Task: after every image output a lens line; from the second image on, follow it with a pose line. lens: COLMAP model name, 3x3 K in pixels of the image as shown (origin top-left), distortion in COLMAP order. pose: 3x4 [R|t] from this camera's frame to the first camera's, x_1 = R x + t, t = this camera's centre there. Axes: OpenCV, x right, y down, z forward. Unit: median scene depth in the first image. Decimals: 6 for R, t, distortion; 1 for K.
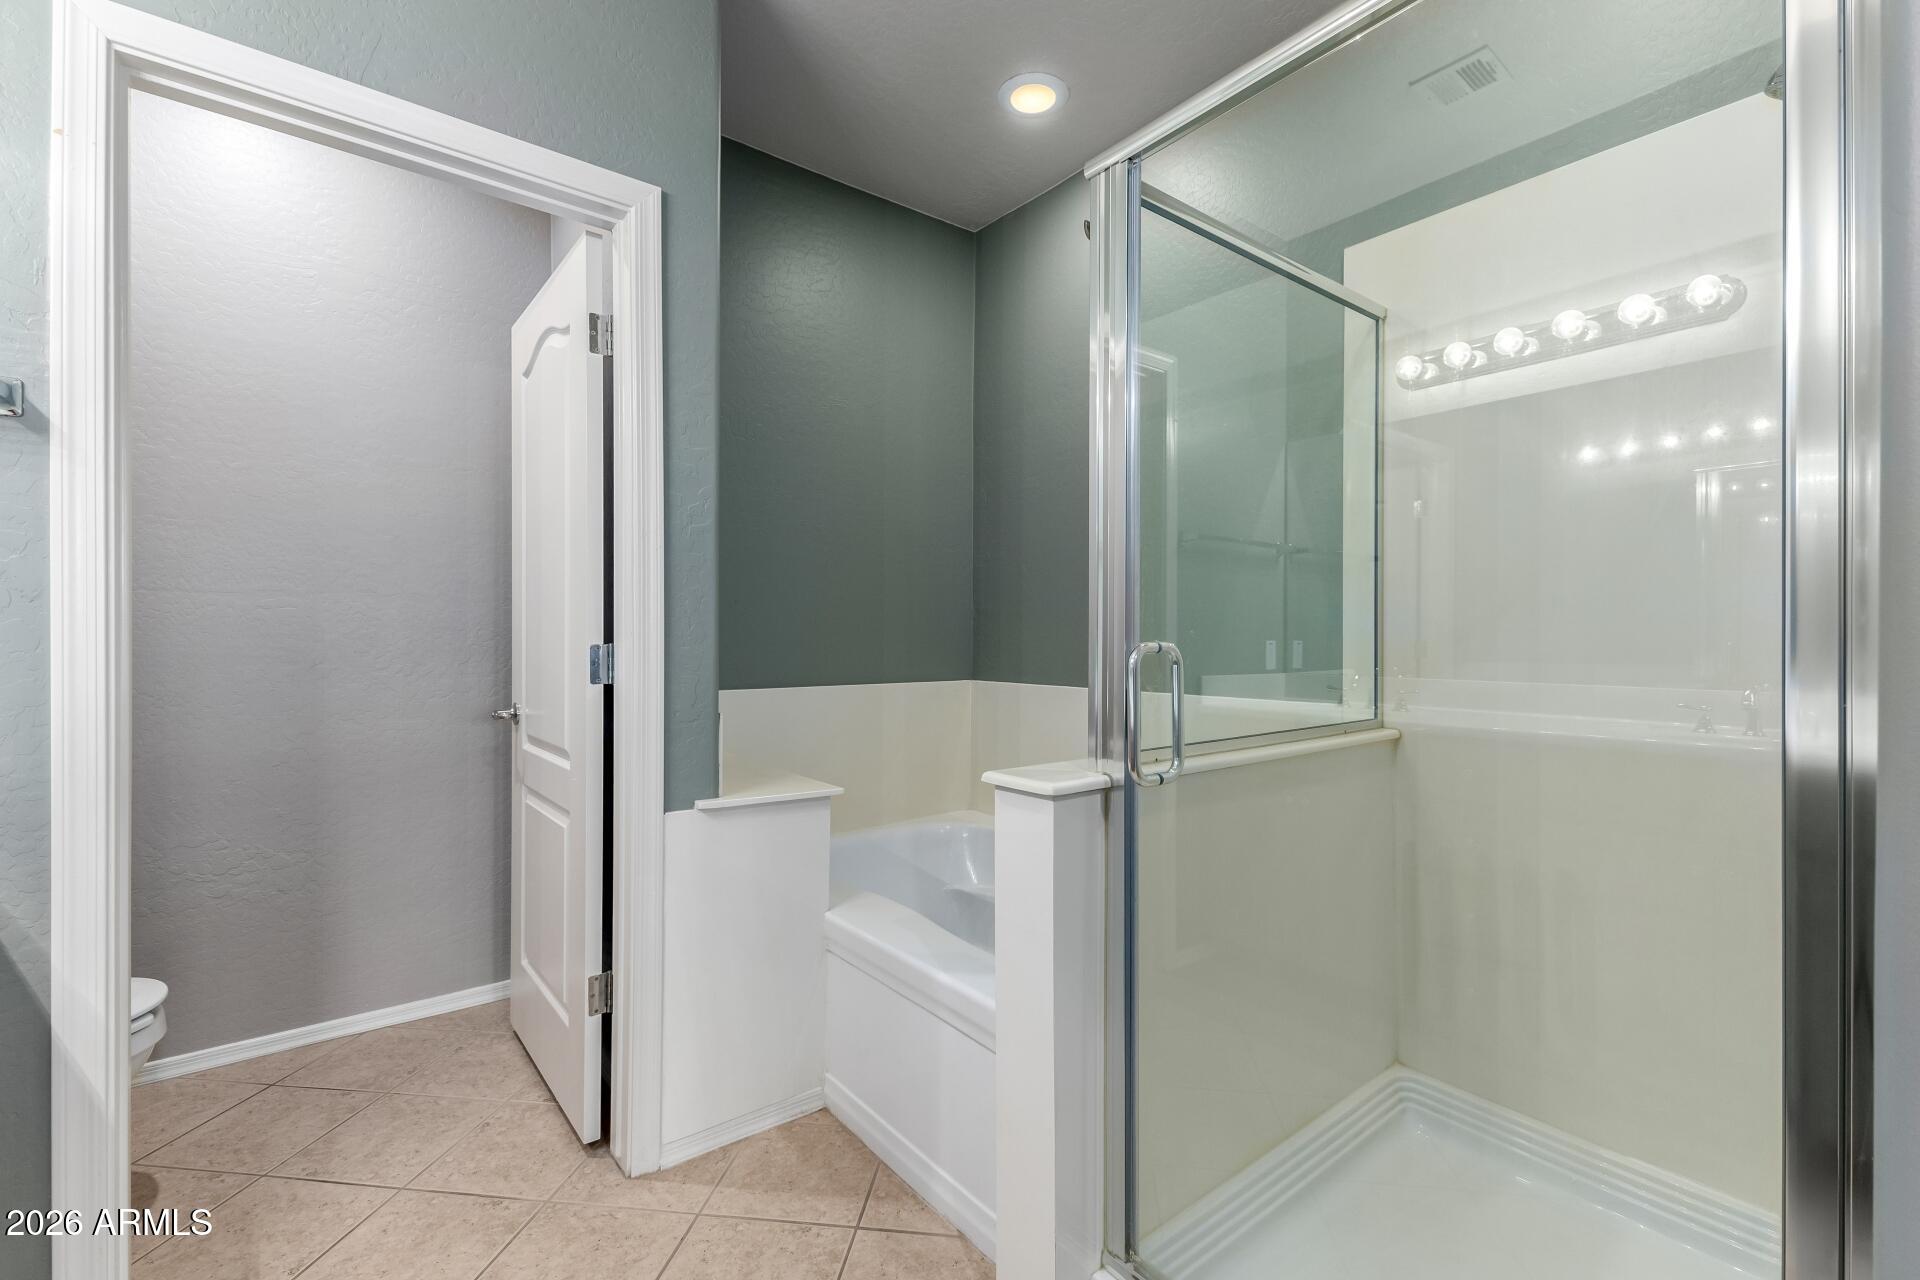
lens RADIAL K [[812.3, 0, 992.1], [0, 812.3, 638.2], [0, 0, 1]] dist [0.002073, -0.000223]
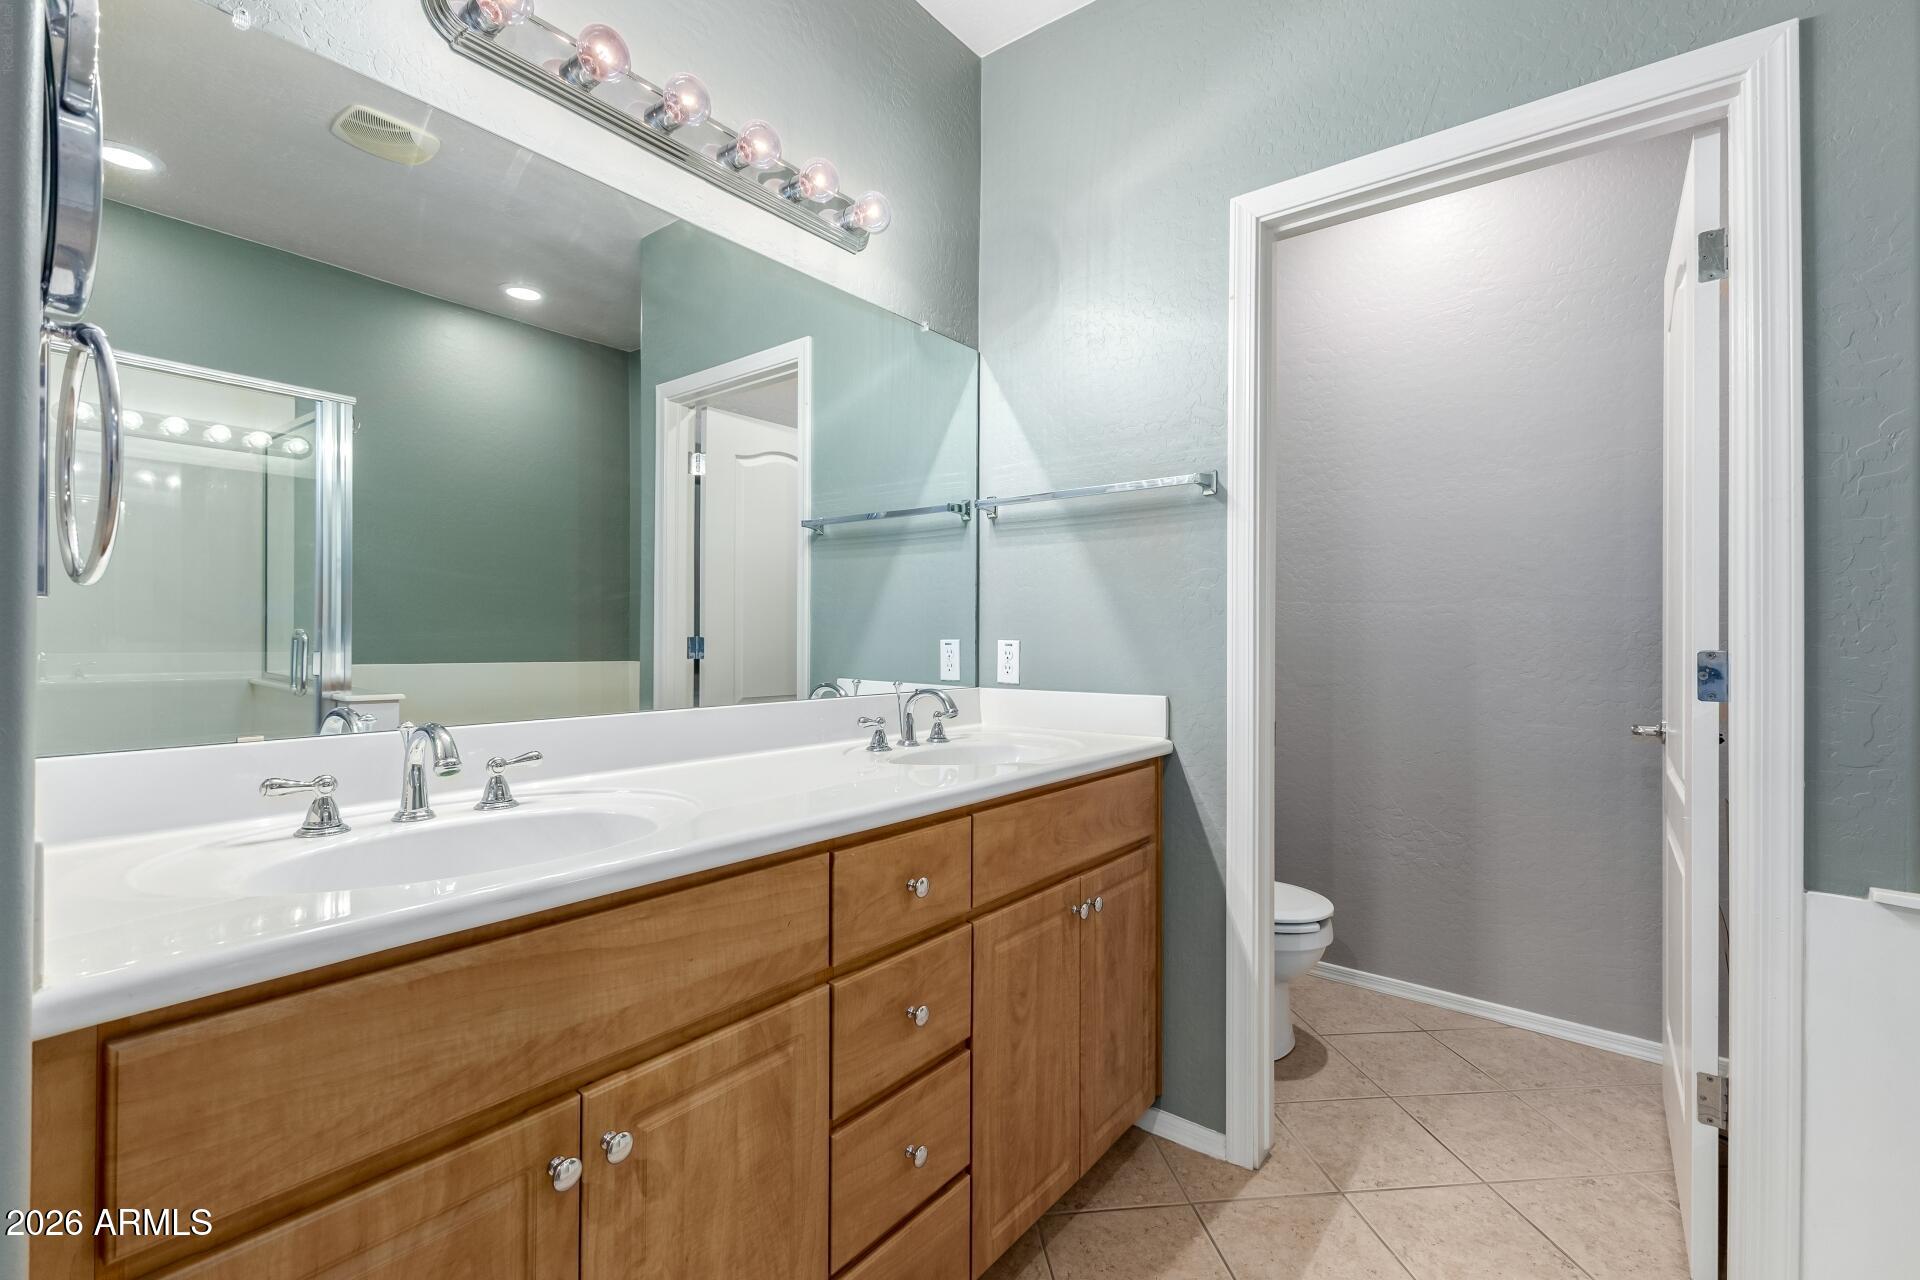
lens RADIAL K [[837.1, 0, 959.2], [0, 837.1, 631.4], [0, 0, 1]] dist [0.002195, -0.000004]
pose [[0.218940, -0.003225, -0.975733, 0.146189], [-0.009412, 0.999941, -0.005417, -0.000040], [0.975693, 0.010370, 0.218897, 0.116314]]
